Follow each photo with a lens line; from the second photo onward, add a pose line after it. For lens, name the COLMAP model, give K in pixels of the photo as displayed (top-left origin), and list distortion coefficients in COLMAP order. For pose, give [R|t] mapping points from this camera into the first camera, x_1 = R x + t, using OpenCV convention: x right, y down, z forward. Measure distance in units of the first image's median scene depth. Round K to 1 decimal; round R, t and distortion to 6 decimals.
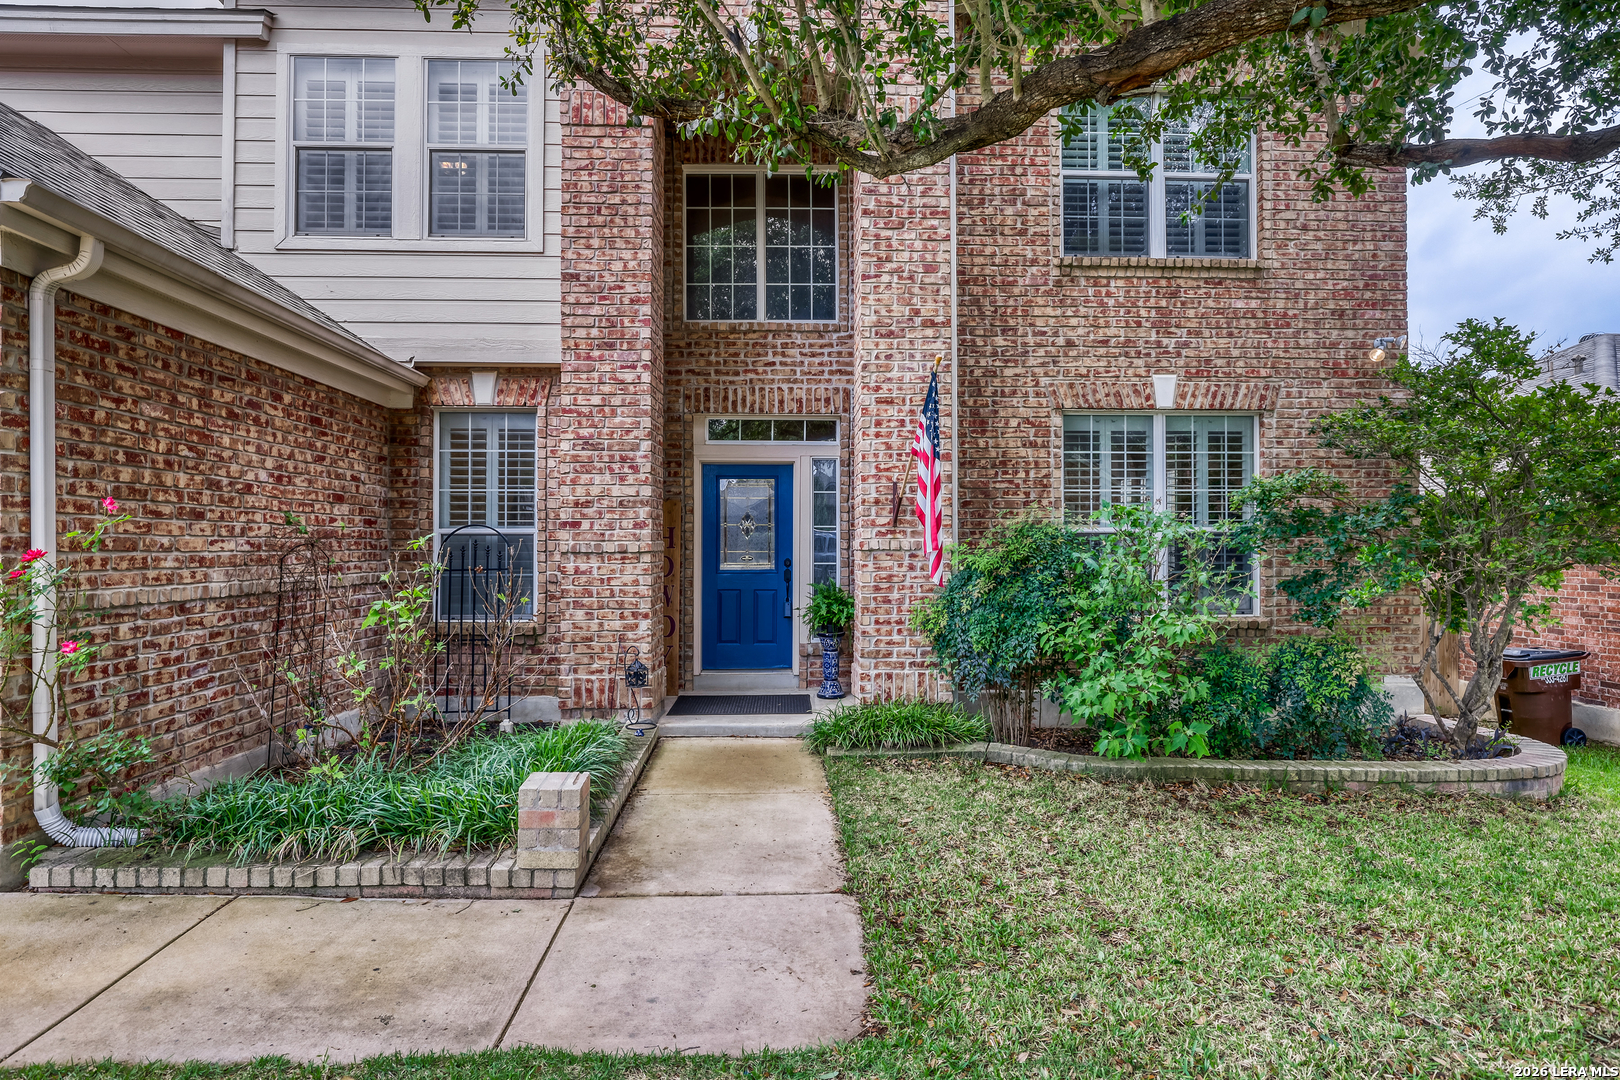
lens RADIAL K [[902.6, 0, 800.0], [0, 902.6, 541.8], [0, 0, 1]] dist [-0.007853, -0.001151]
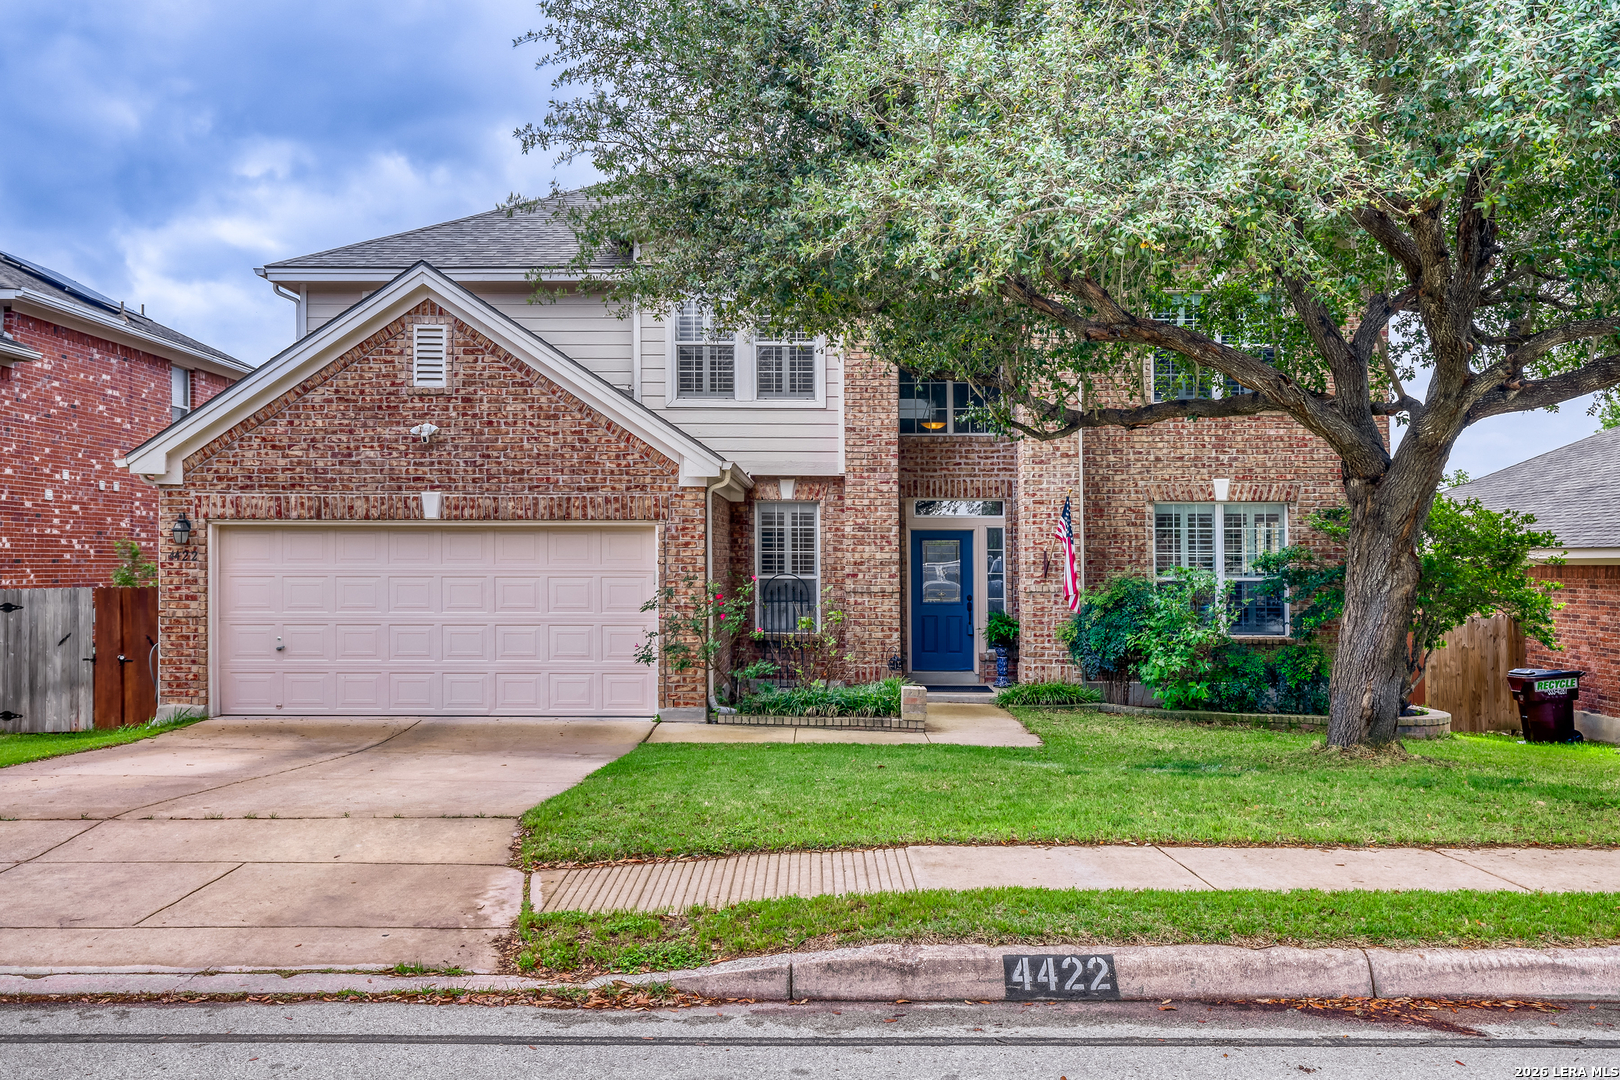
lens RADIAL K [[1371.2, 0, 745.7], [0, 1371.2, 463.8], [0, 0, 1]] dist [0.029194, -0.011753]
pose [[0.995457, -0.001208, -0.095200, -0.189849], [-0.004926, 0.997927, -0.064173, -0.057159], [0.095080, 0.064351, 0.993388, -1.474724]]
